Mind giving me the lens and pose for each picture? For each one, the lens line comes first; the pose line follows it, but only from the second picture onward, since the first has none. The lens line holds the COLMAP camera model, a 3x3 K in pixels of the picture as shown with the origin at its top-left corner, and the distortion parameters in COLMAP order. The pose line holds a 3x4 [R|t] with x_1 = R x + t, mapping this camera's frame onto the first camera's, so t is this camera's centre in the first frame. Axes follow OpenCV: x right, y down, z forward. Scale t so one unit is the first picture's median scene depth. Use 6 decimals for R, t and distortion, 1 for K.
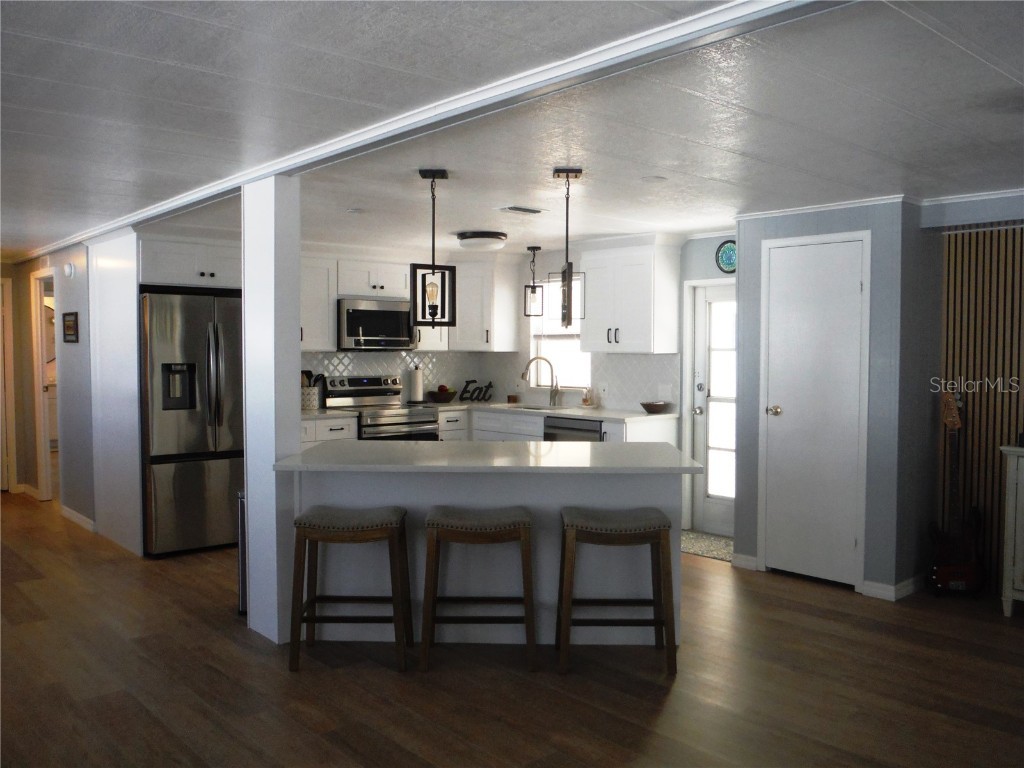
lens RADIAL K [[866.8, 0, 505.0], [0, 866.8, 383.8], [0, 0, 1]] dist [-0.069147, 0.048101]
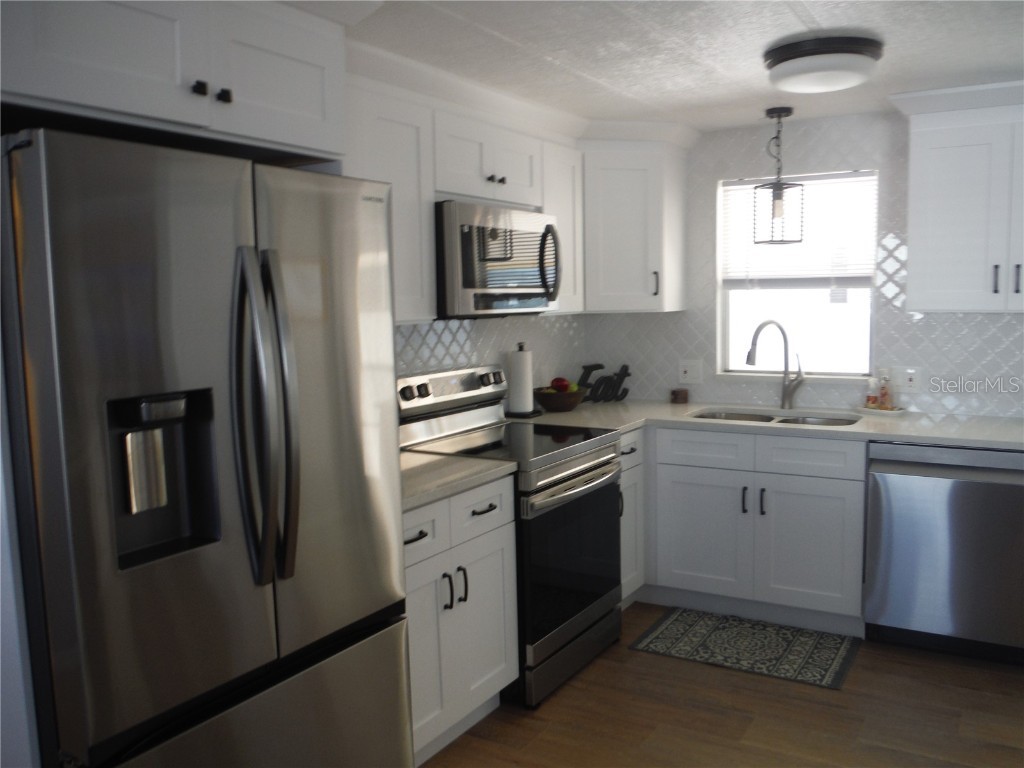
lens RADIAL K [[866.8, 0, 505.0], [0, 866.8, 383.8], [0, 0, 1]] dist [-0.069147, 0.048101]
pose [[0.957938, -0.049828, 0.282615, -0.319694], [0.032672, 0.997344, 0.065098, -0.038001], [-0.285108, -0.053126, 0.957022, 0.637269]]
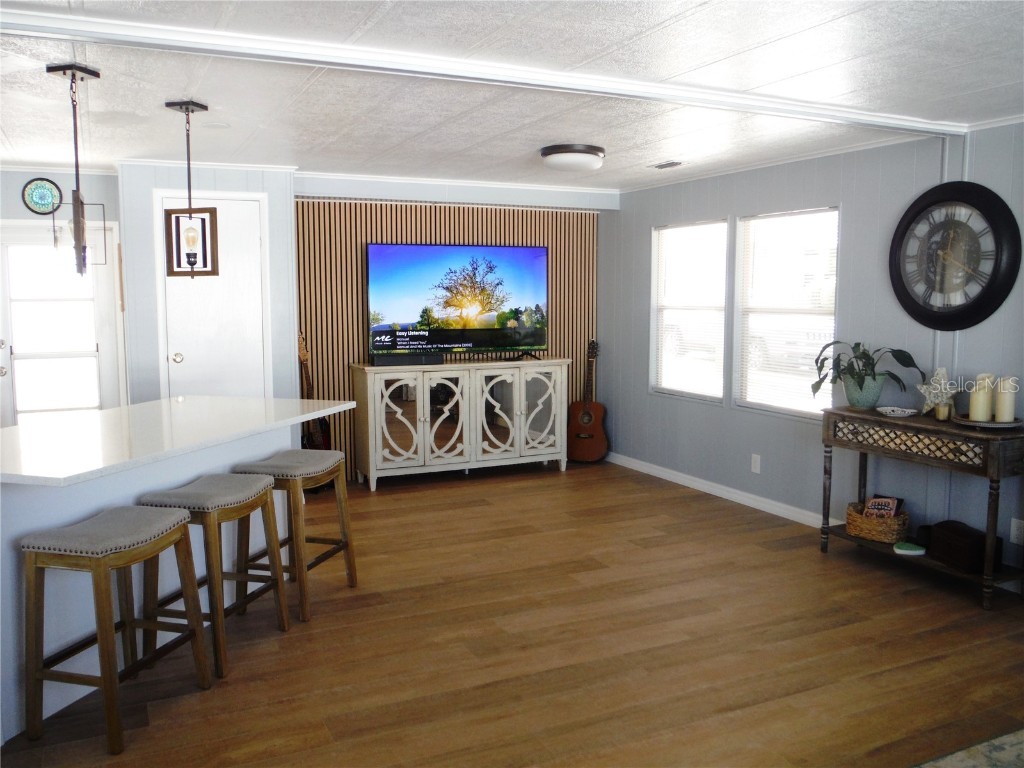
lens RADIAL K [[871.1, 0, 512.0], [0, 871.1, 384.0], [0, 0, 1]] dist [-0.062184, 0.003228]
pose [[0.272335, -0.108022, 0.956120, -0.477518], [0.044804, 0.994024, 0.099543, -0.019252], [-0.961159, 0.015729, 0.275547, 0.279387]]
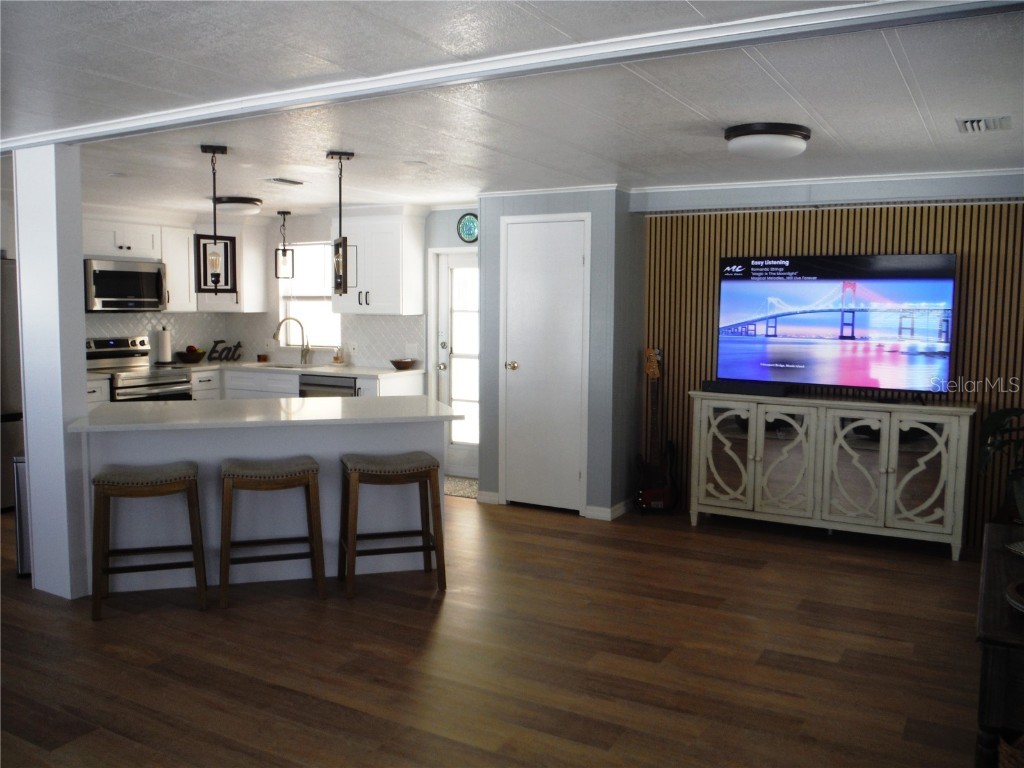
lens RADIAL K [[866.8, 0, 505.0], [0, 866.8, 383.8], [0, 0, 1]] dist [-0.069147, 0.048101]
pose [[0.948141, -0.024439, 0.316909, -0.055184], [0.008072, 0.998570, 0.052856, -0.005001], [-0.317747, -0.047557, 0.946982, -0.083894]]
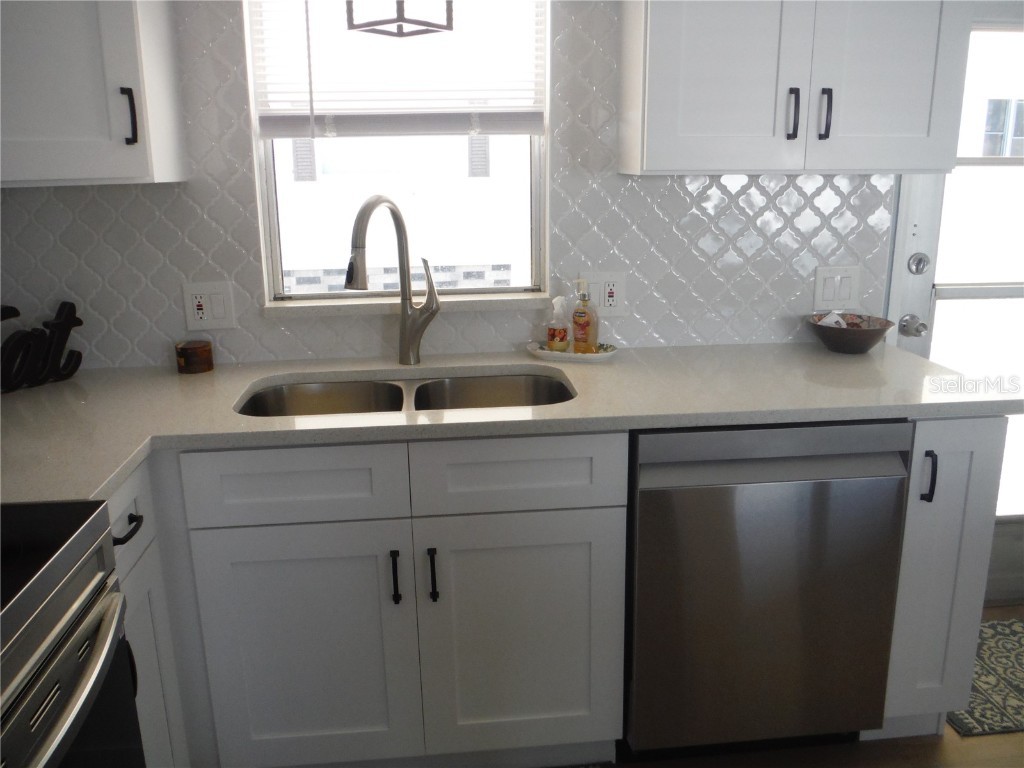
lens RADIAL K [[871.1, 0, 512.0], [0, 871.1, 384.0], [0, 0, 1]] dist [-0.062184, 0.003228]
pose [[0.581962, -0.205333, 0.786866, -0.189348], [0.048480, 0.974637, 0.218477, -0.036976], [-0.811770, -0.088998, 0.577156, 0.958918]]
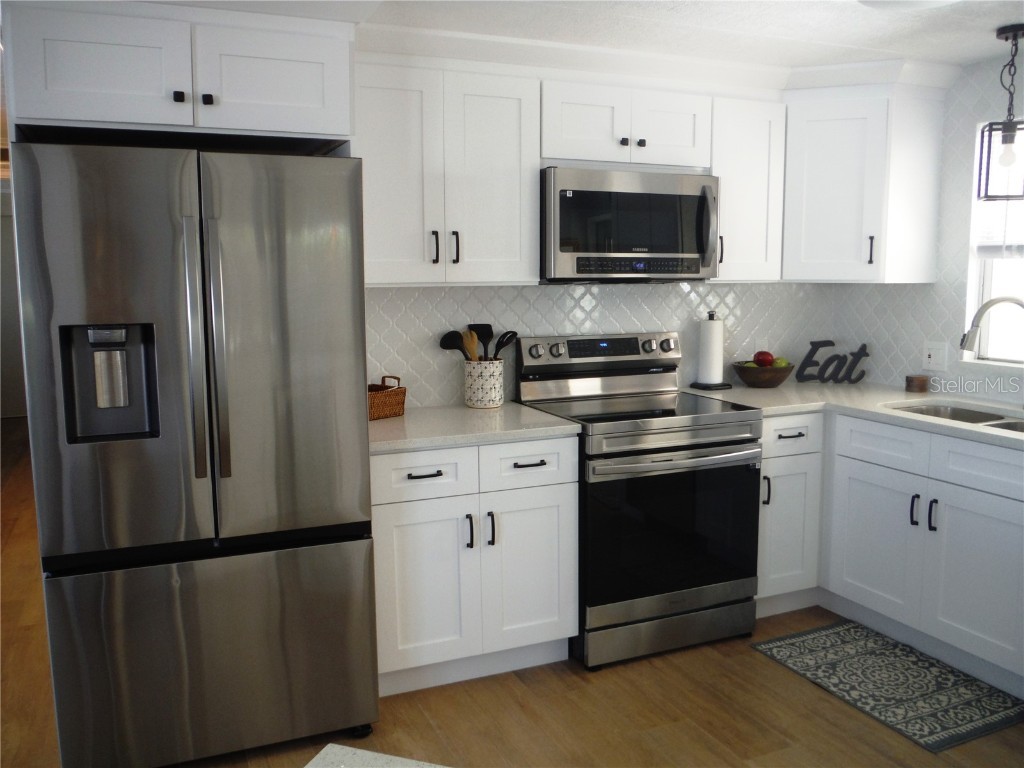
lens RADIAL K [[866.8, 0, 505.0], [0, 866.8, 383.8], [0, 0, 1]] dist [-0.069147, 0.048101]
pose [[0.951301, 0.033274, -0.306463, -0.077754], [-0.005045, 0.995705, 0.092446, -0.030795], [0.308222, -0.086397, 0.947383, 0.621399]]
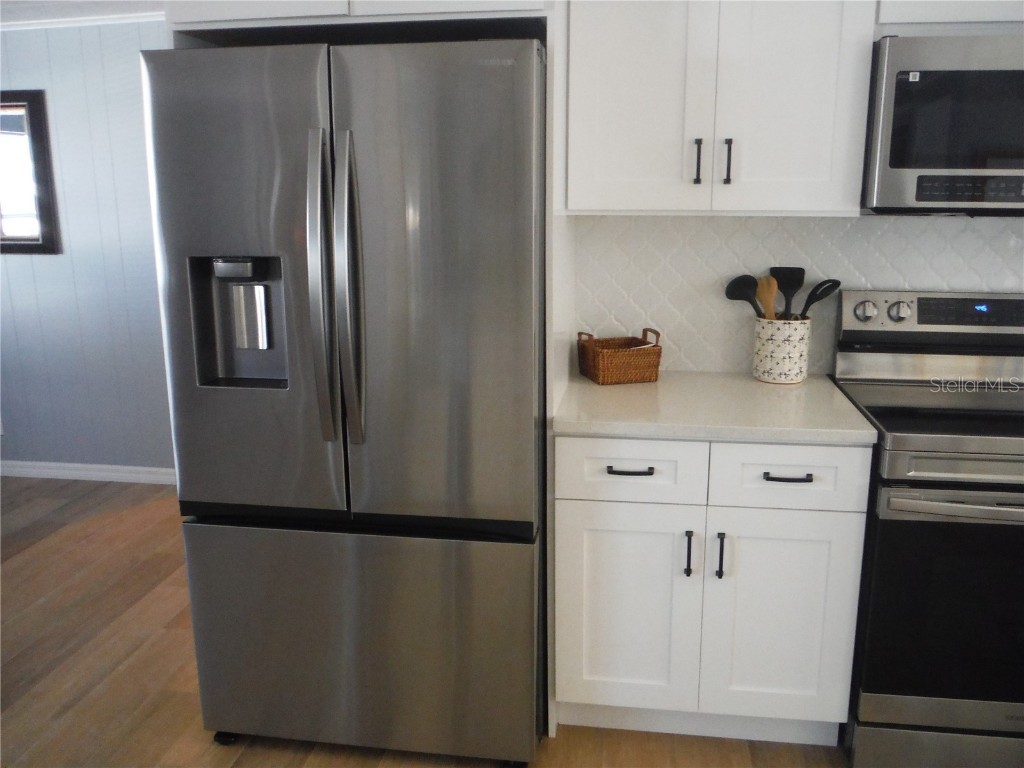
lens RADIAL K [[866.8, 0, 505.0], [0, 866.8, 383.8], [0, 0, 1]] dist [-0.069147, 0.048101]
pose [[0.637982, 0.169151, -0.751244, -0.037233], [-0.024446, 0.979533, 0.199793, -0.041259], [0.769663, -0.109099, 0.629060, 0.782389]]
